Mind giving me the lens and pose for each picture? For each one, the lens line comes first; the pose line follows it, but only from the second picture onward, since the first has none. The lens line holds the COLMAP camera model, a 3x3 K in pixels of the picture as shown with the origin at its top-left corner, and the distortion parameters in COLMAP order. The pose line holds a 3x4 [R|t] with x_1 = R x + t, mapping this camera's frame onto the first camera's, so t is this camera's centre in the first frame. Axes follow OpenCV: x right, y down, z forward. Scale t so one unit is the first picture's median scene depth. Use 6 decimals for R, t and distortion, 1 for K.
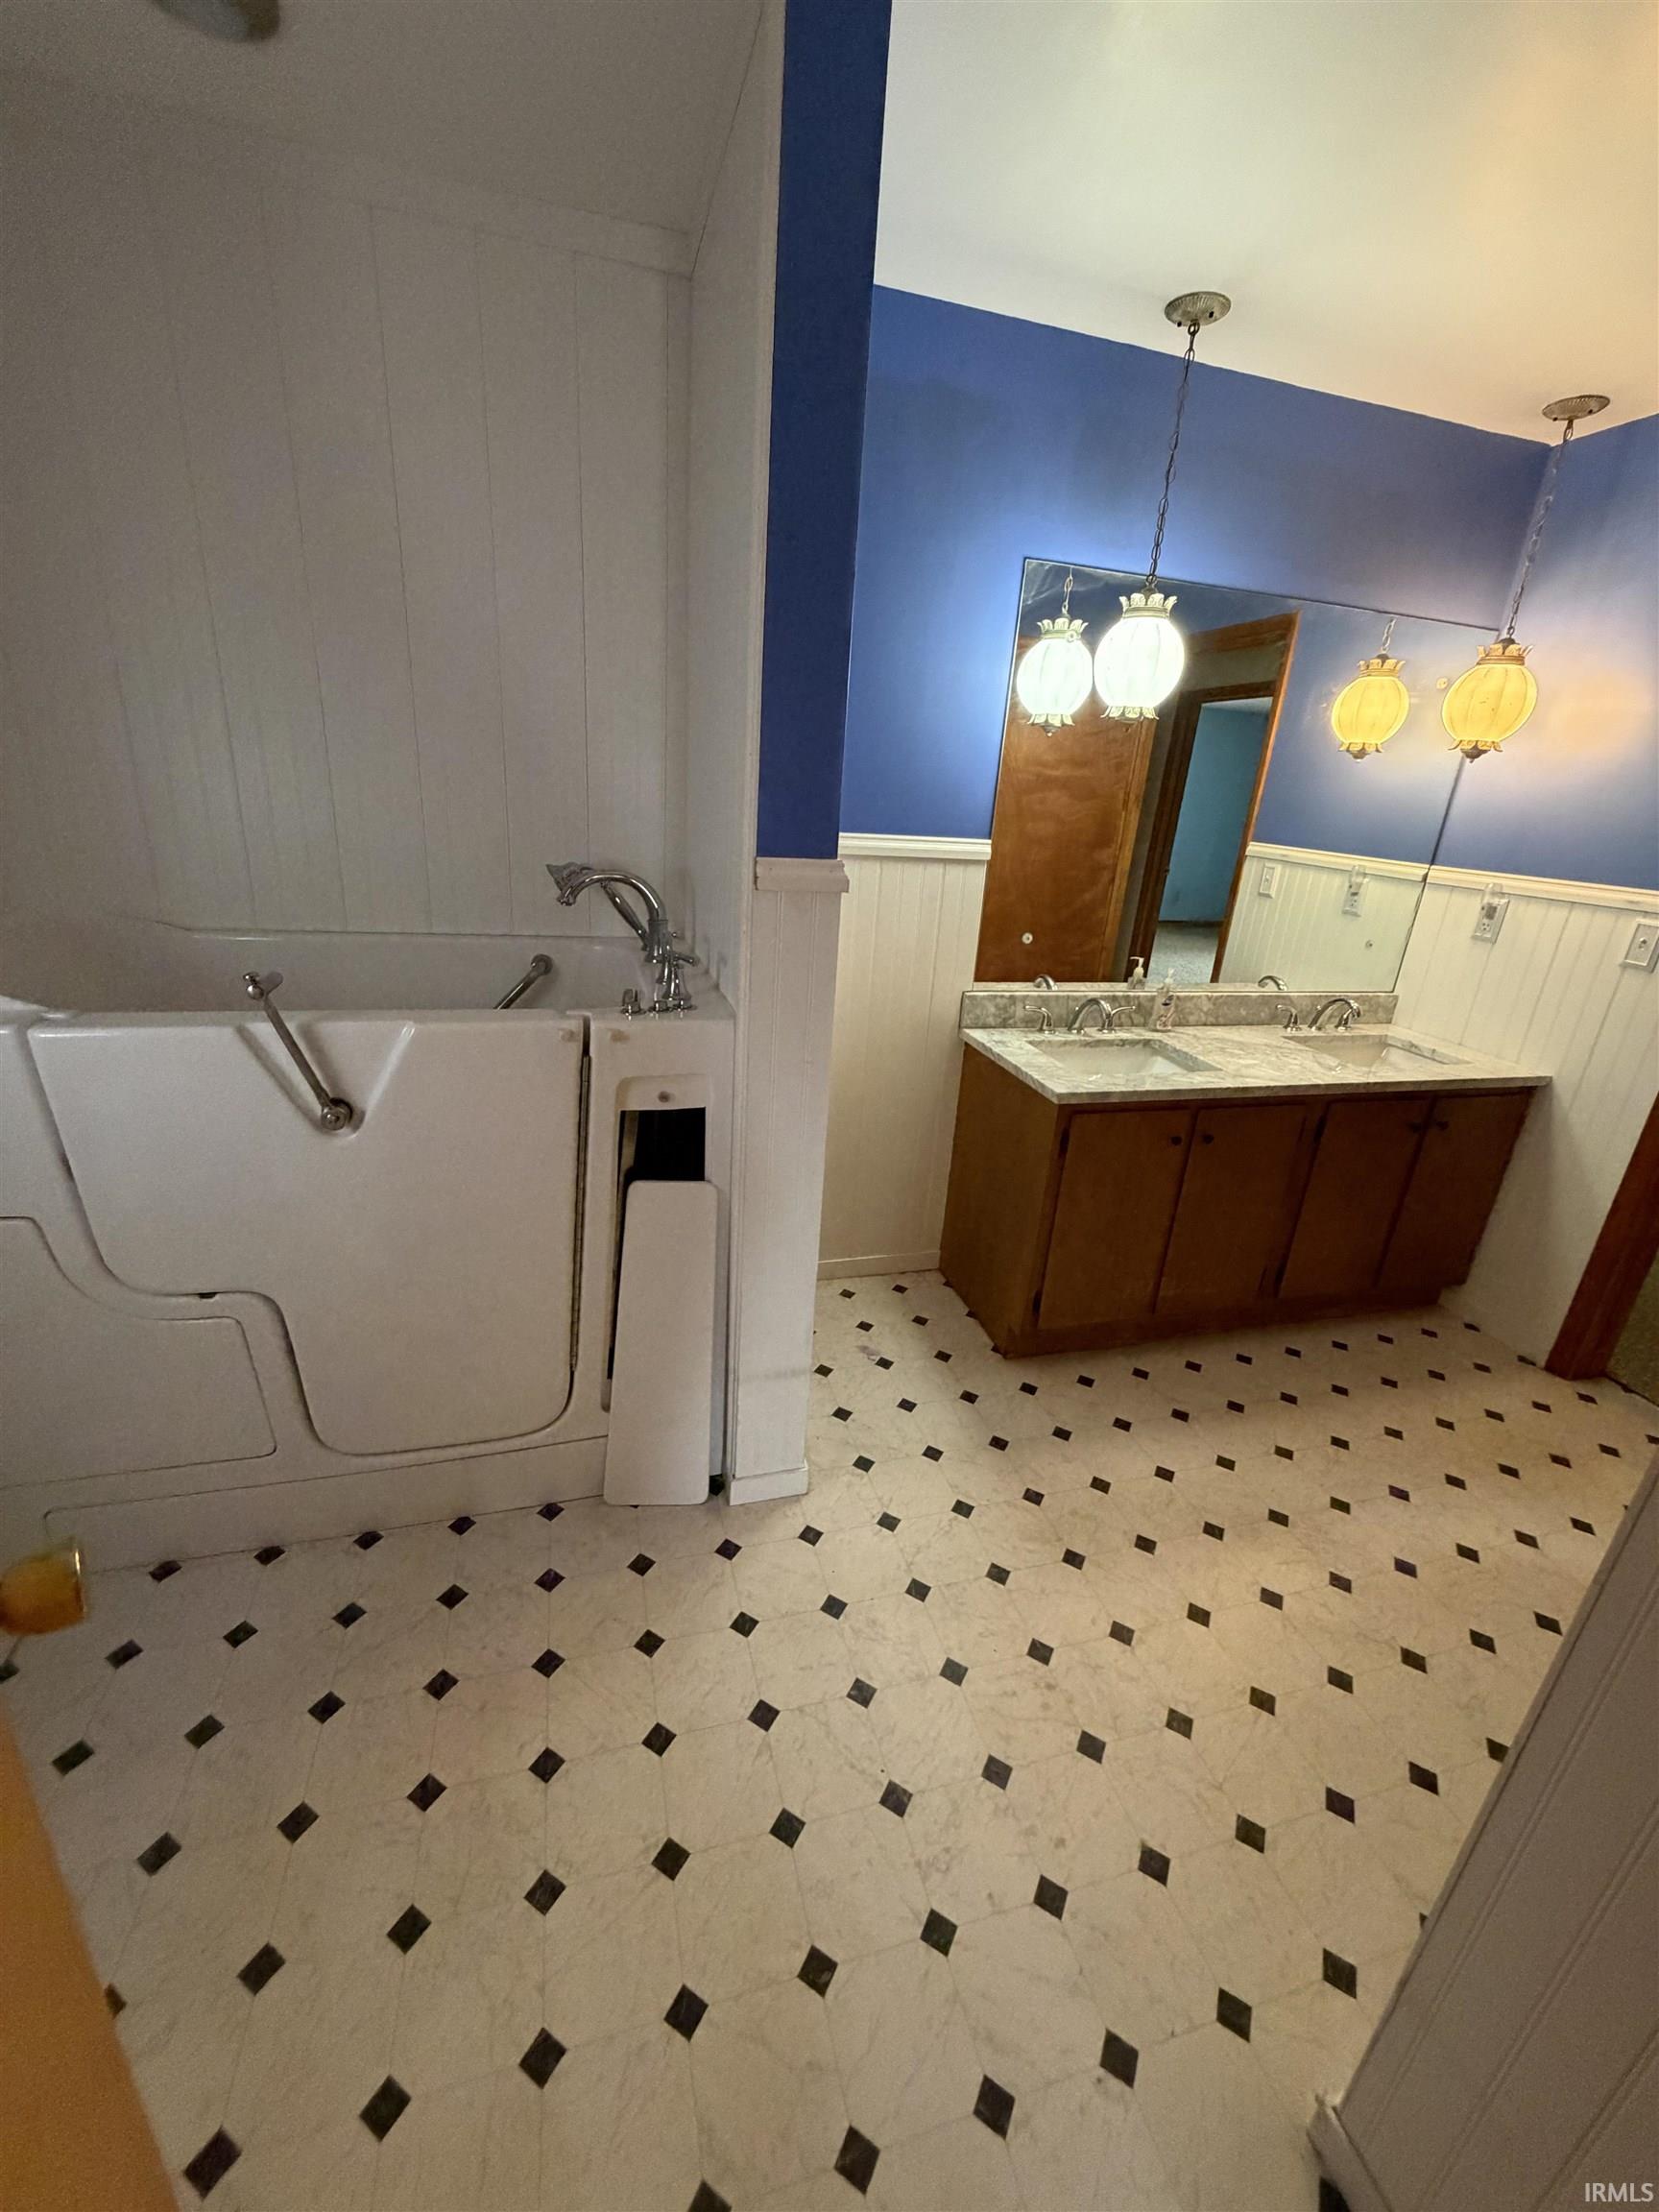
lens RADIAL K [[872.0, 0, 829.7], [0, 872.0, 1099.1], [0, 0, 1]] dist [0.000048, -0.000048]
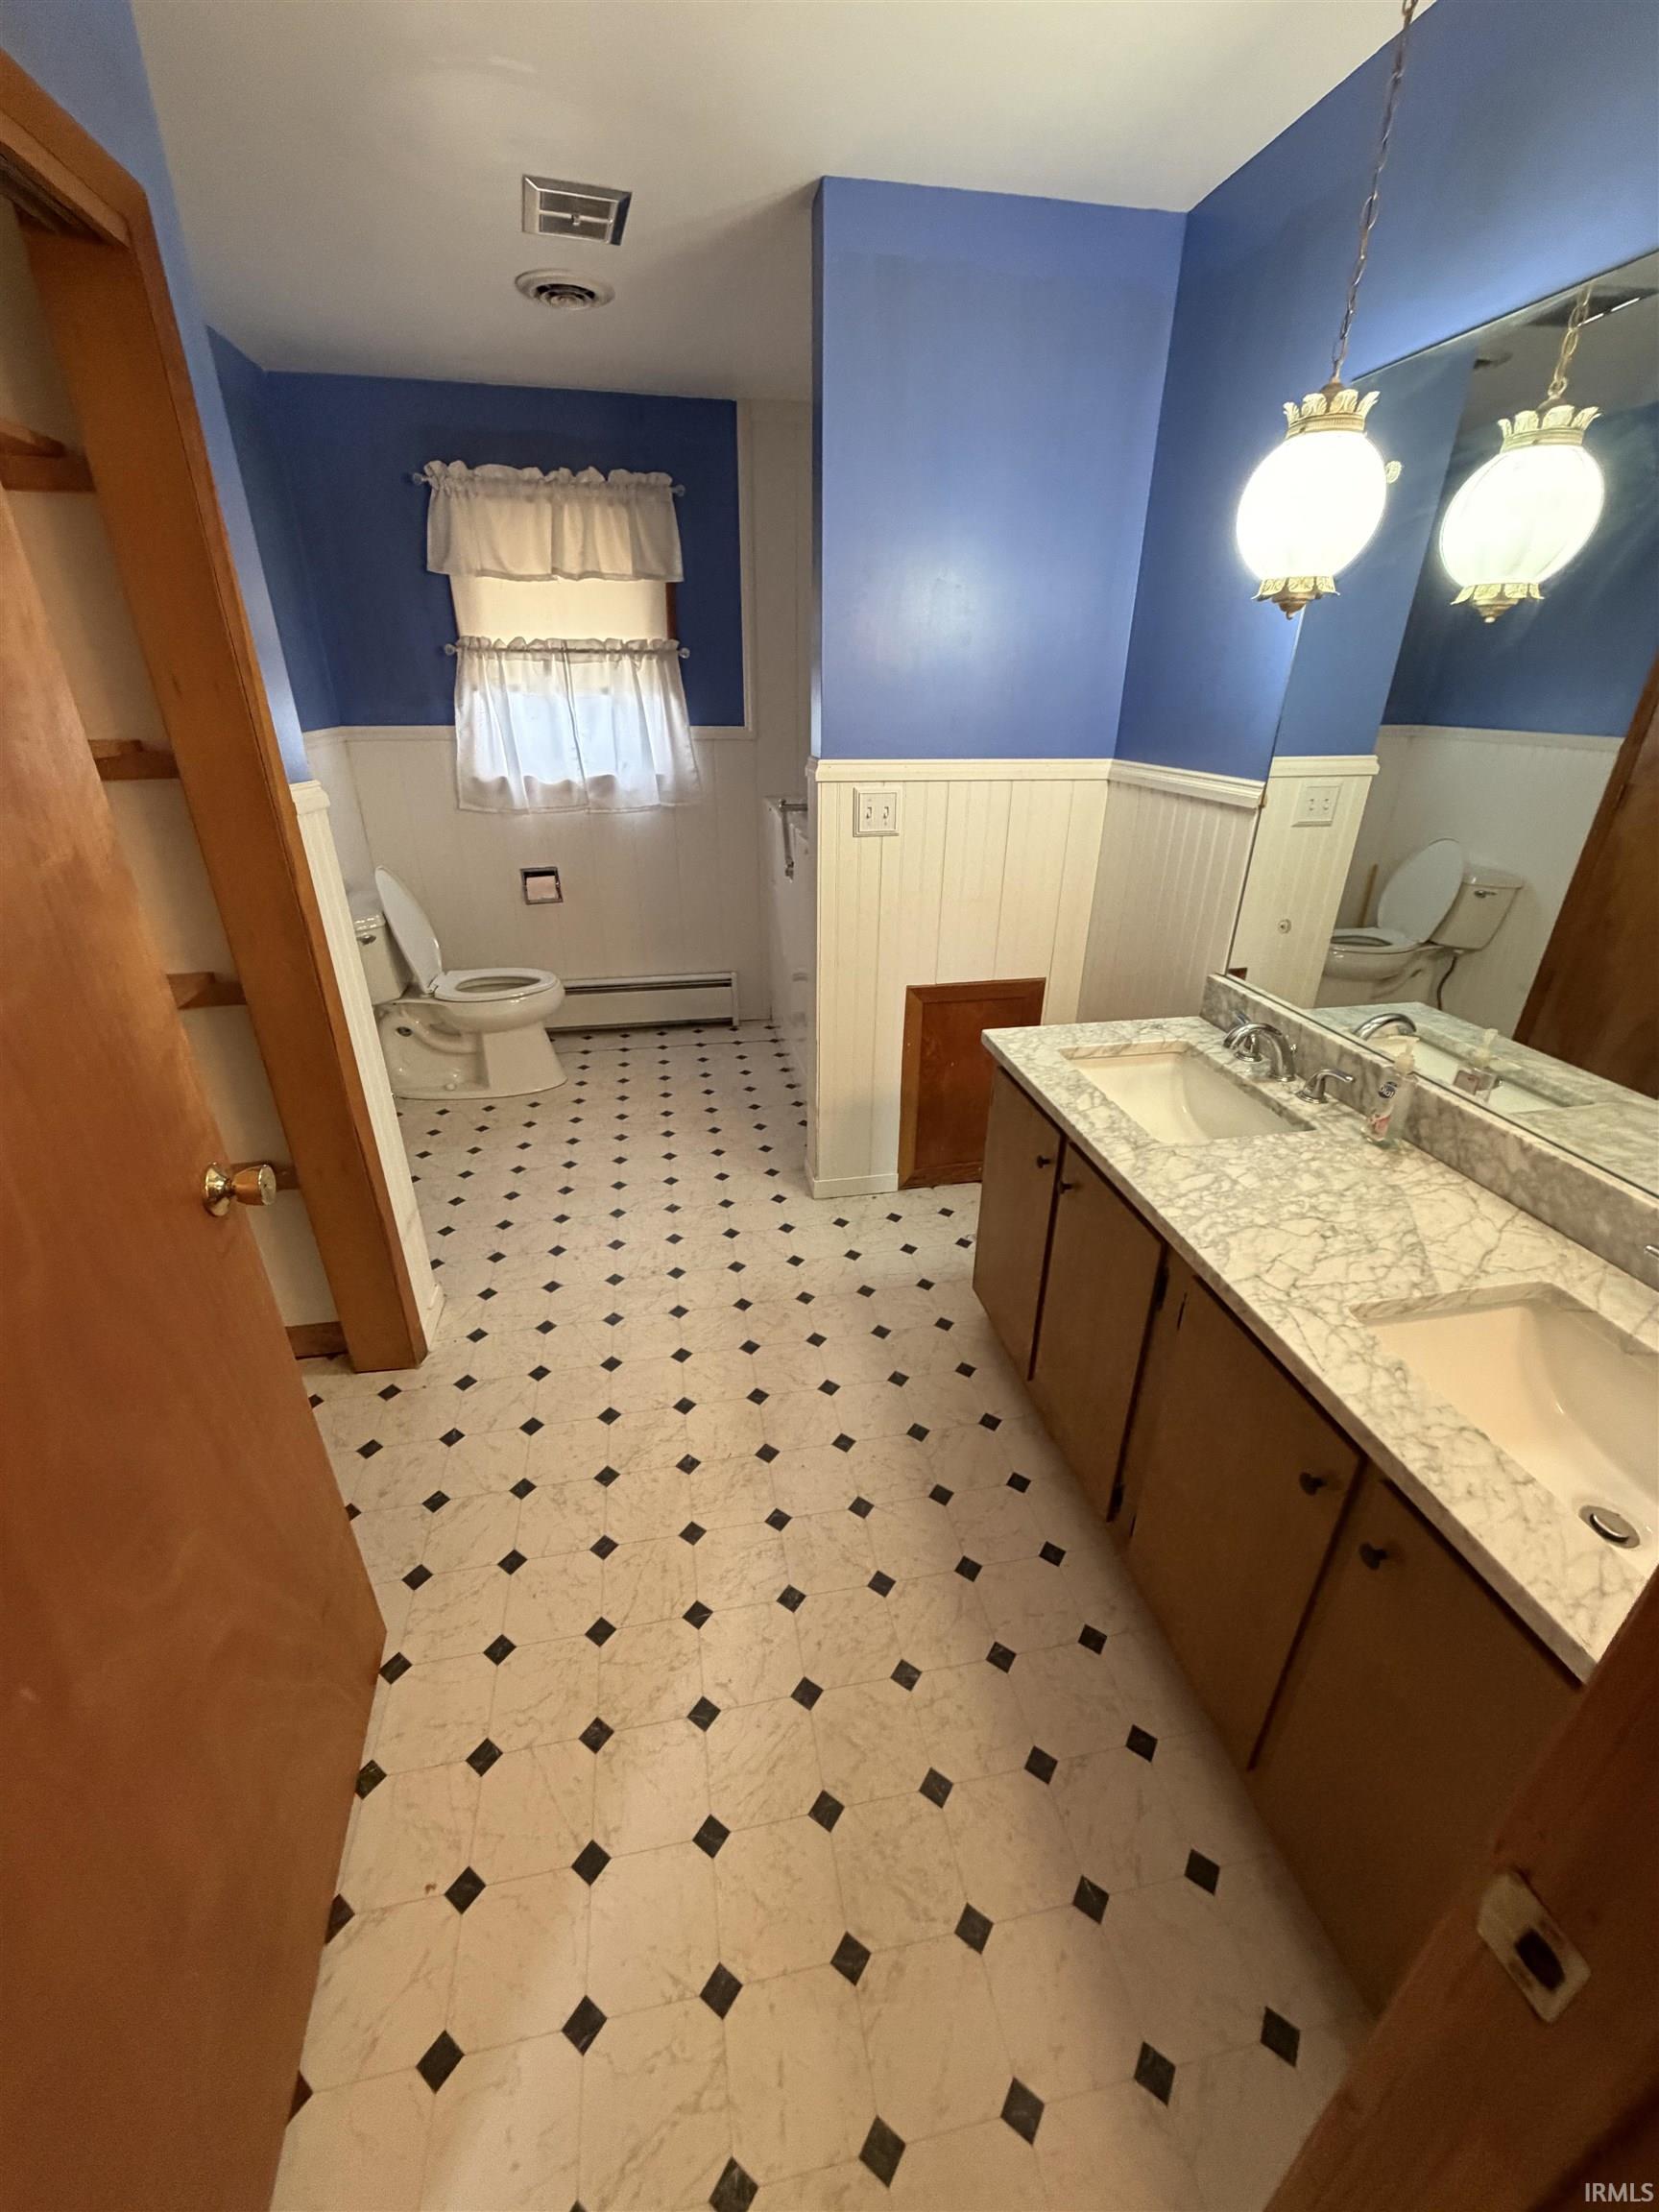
lens RADIAL K [[872.0, 0, 833.5], [0, 872.0, 1104.3], [0, 0, 1]] dist [0.000048, -0.000048]
pose [[-0.077514, 0.374332, -0.924049, 1.217215], [-0.353587, 0.856269, 0.376535, -0.247227], [0.932184, 0.355919, 0.065986, 0.823387]]
